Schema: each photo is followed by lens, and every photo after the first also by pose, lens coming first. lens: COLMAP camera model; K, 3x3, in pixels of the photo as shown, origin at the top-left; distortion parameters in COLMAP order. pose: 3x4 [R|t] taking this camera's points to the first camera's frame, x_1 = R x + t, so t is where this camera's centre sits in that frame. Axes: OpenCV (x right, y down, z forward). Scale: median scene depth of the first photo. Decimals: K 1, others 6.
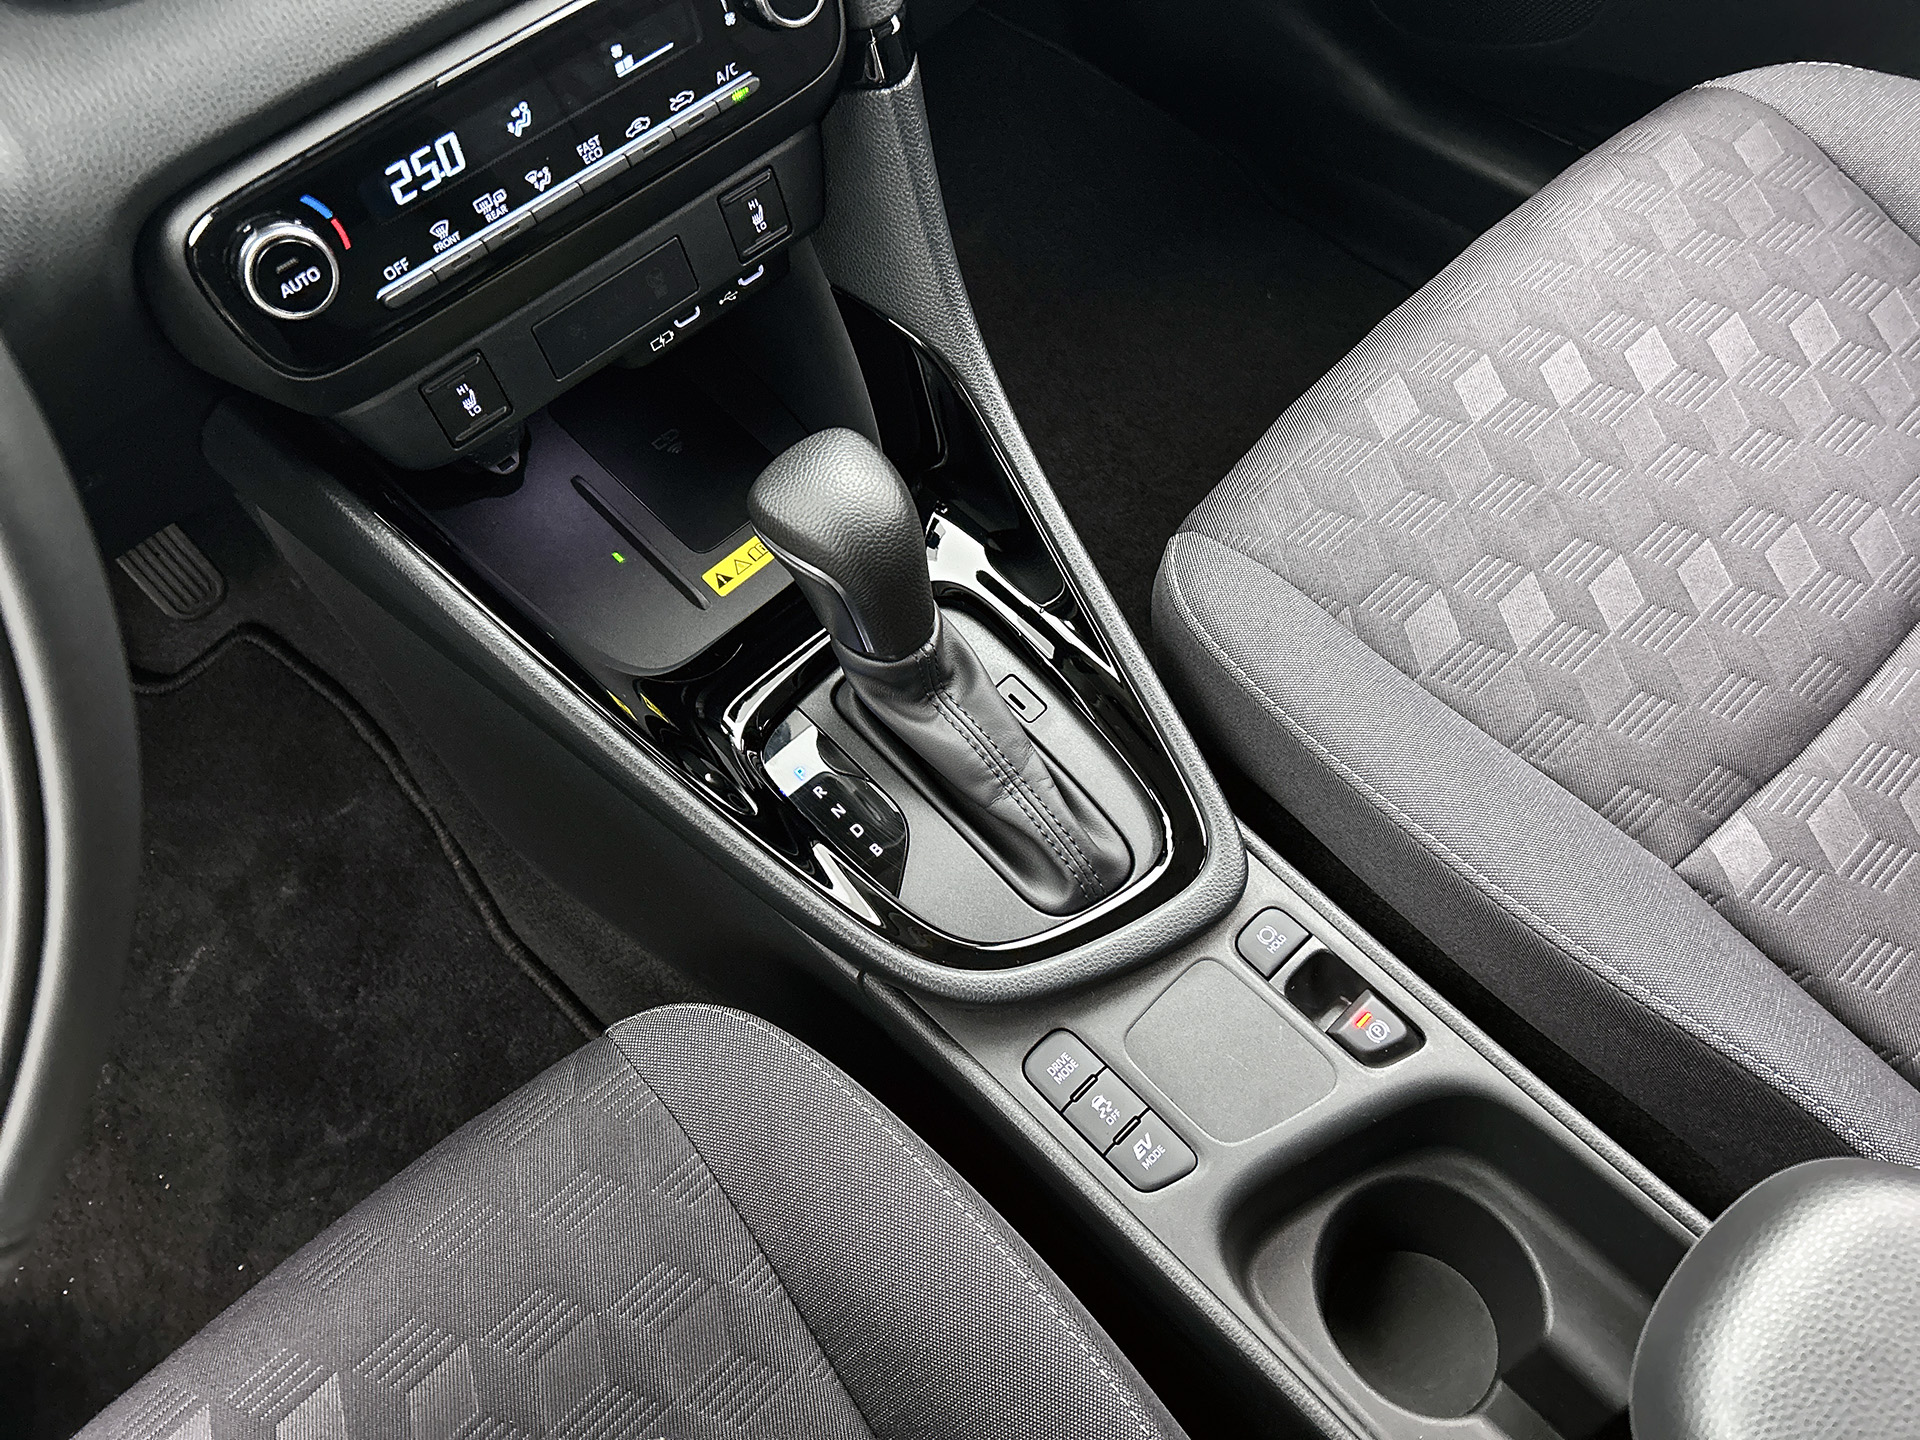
lens RADIAL K [[1450.3, 0, 944.7], [0, 1450.3, 712.6], [0, 0, 1]] dist [0.062040, -0.086212]
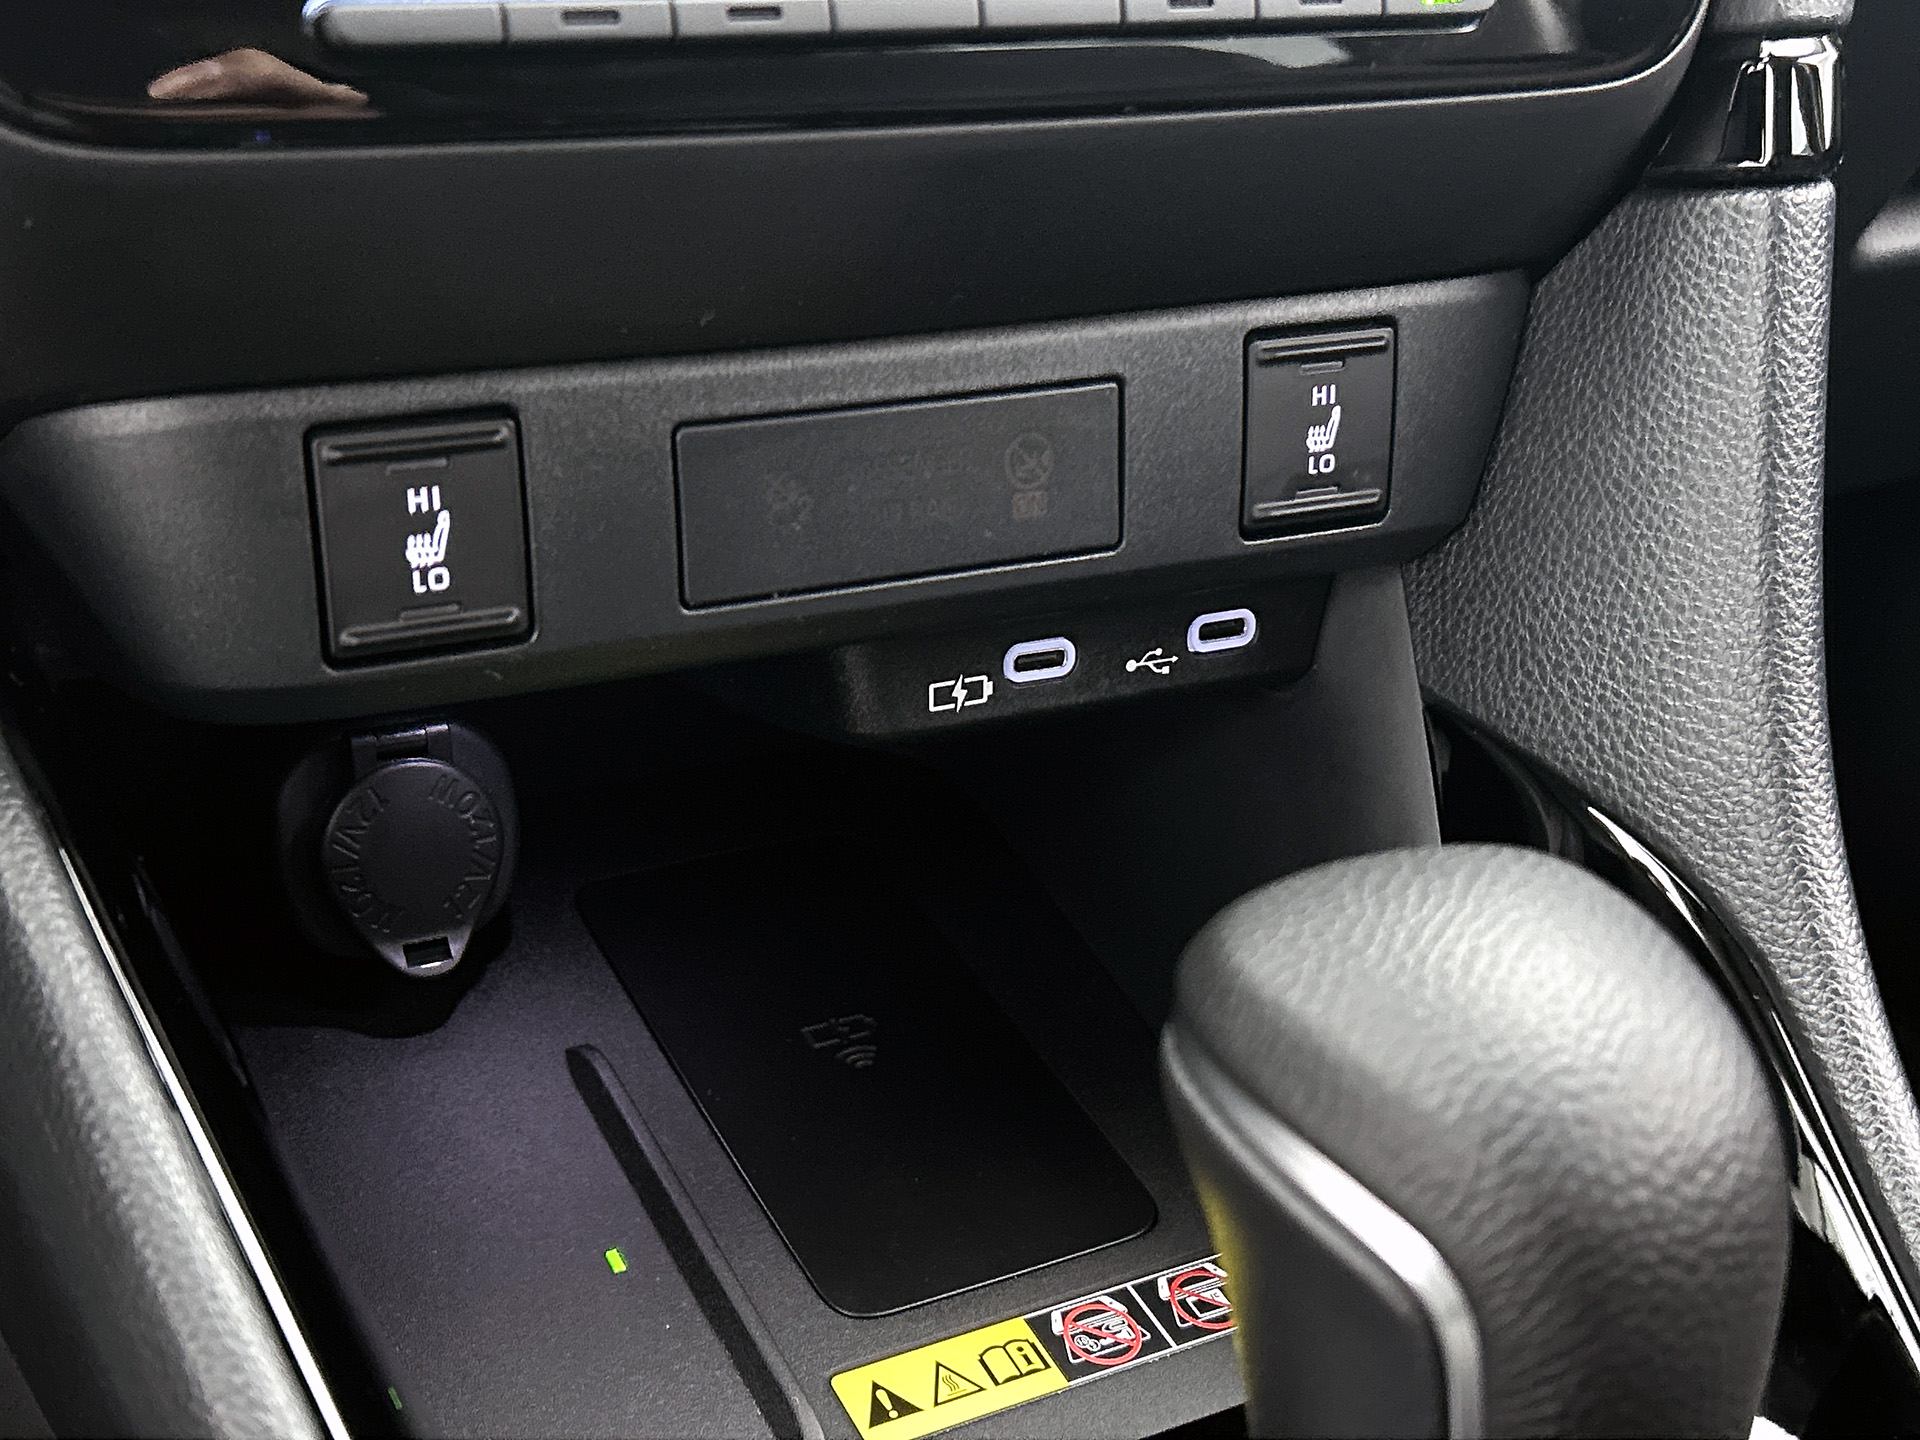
lens RADIAL K [[2357.3, 0, 952.5], [0, 2357.3, 720.6], [0, 0, 1]] dist [0.074553, 0.000000]
pose [[0.957070, 0.247995, -0.150049, -0.115043], [-0.289819, 0.810535, -0.508957, 0.061714], [-0.004598, 0.530595, 0.847613, 0.550277]]
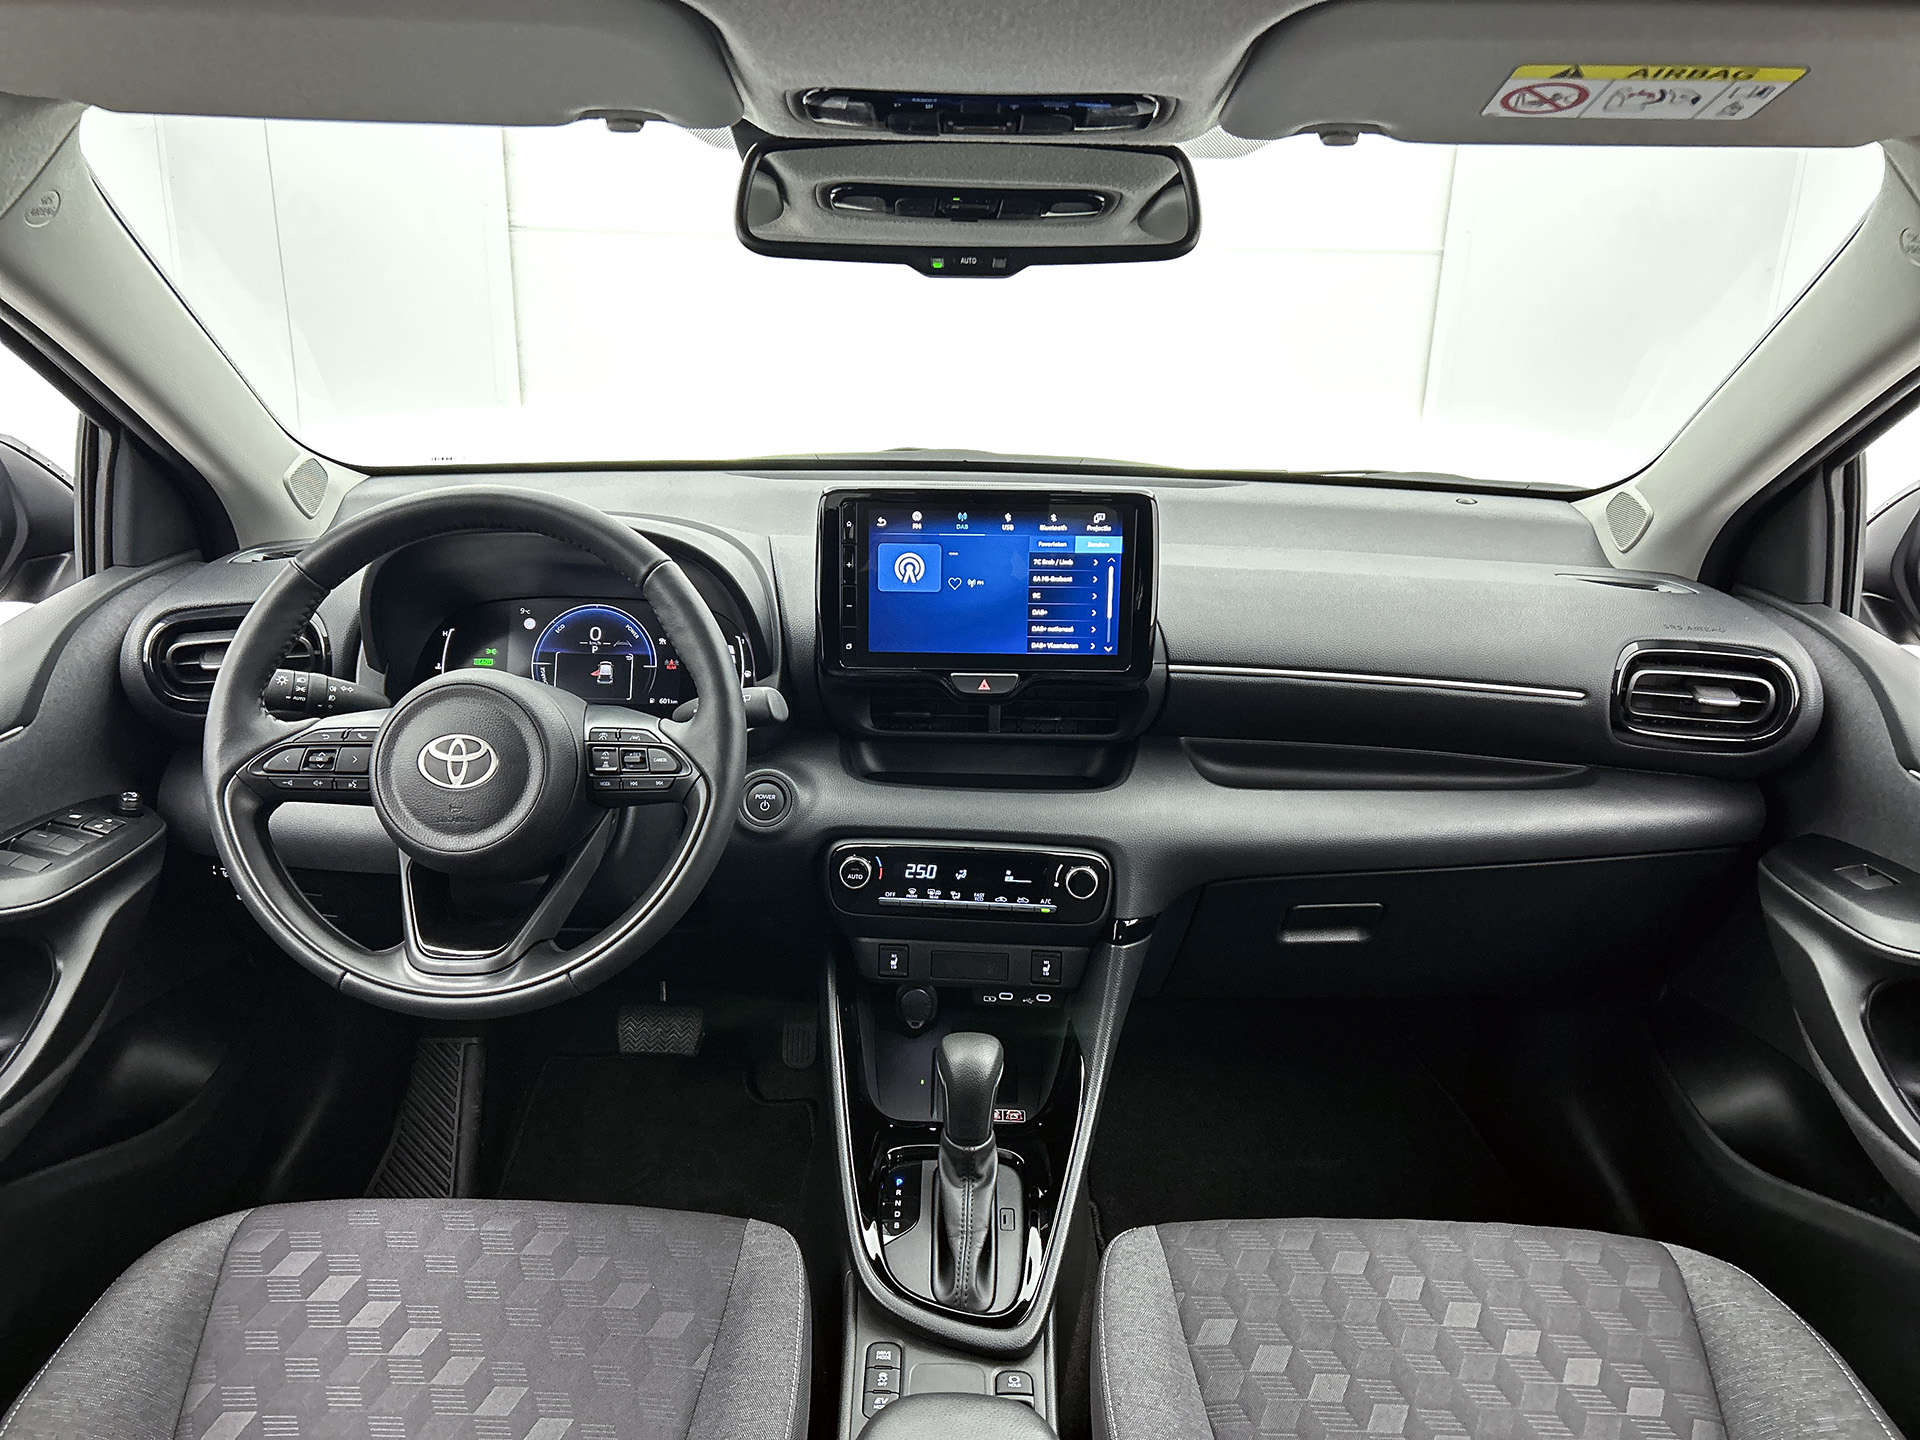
lens RADIAL K [[1450.3, 0, 960.2], [0, 1450.3, 727.6], [0, 0, 1]] dist [0.062040, -0.086212]
pose [[0.715008, 0.336415, -0.612853, 1.063413], [-0.637779, 0.672938, -0.374690, 0.345579], [0.286360, 0.658771, 0.695714, -0.862585]]
